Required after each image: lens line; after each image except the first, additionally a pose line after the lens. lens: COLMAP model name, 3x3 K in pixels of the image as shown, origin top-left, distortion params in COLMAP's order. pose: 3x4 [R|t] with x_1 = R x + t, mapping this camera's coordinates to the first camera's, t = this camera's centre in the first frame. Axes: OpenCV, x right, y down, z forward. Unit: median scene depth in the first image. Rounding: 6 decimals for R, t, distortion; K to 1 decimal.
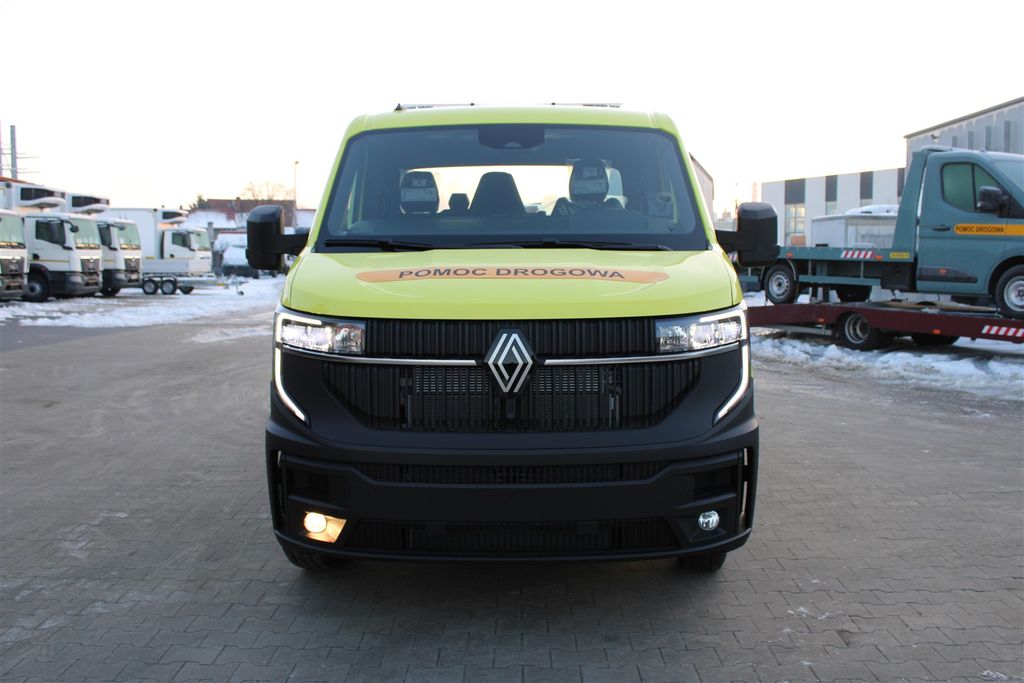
lens RADIAL K [[931.0, 0, 512.0], [0, 931.0, 341.5], [0, 0, 1]] dist [-0.005254, -0.003881]
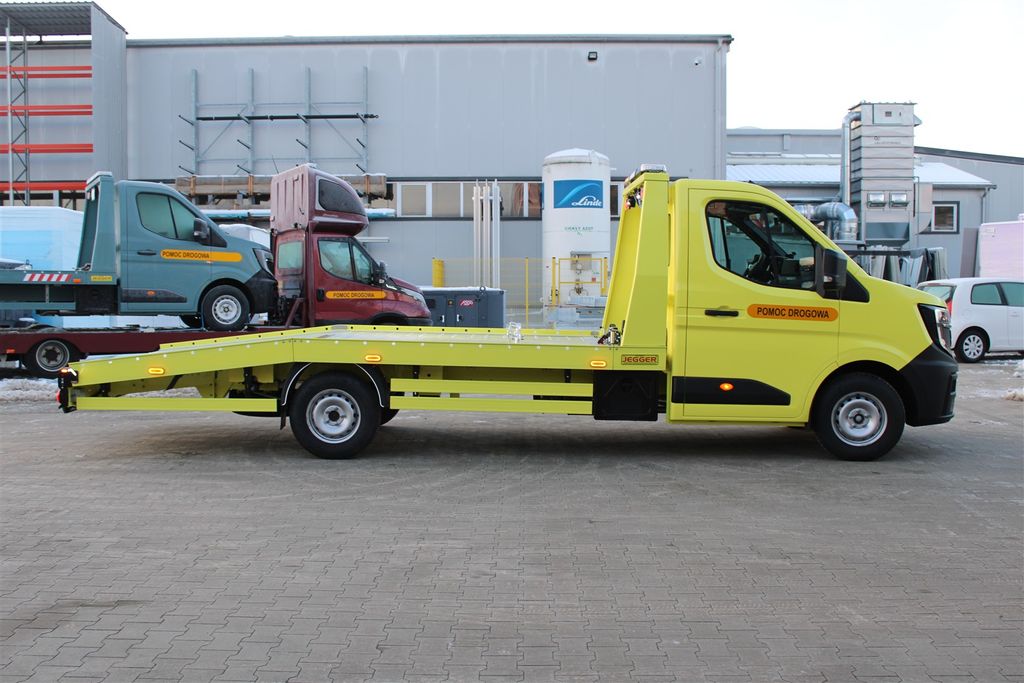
lens RADIAL K [[1080.0, 0, 512.0], [0, 1080.0, 341.5], [0, 0, 1]] dist [-0.101099, 0.146683]
pose [[0.029695, -0.050273, 0.998294, -0.729764], [0.098795, 0.993992, 0.047118, -0.035731], [-0.994665, 0.097228, 0.034483, 0.531450]]
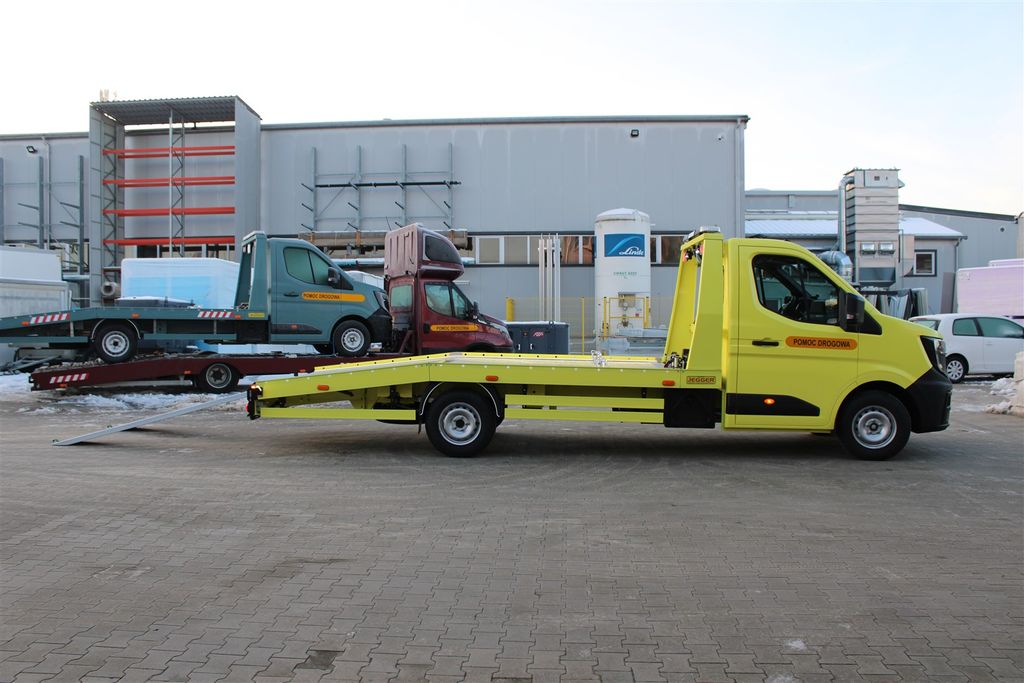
lens RADIAL K [[894.7, 0, 512.0], [0, 894.7, 341.5], [0, 0, 1]] dist [-0.142436, 0.159680]
pose [[0.082545, -0.023405, 0.996312, -0.767578], [0.099287, 0.994944, 0.015147, -0.040534], [-0.991629, 0.097670, 0.084451, 0.560485]]
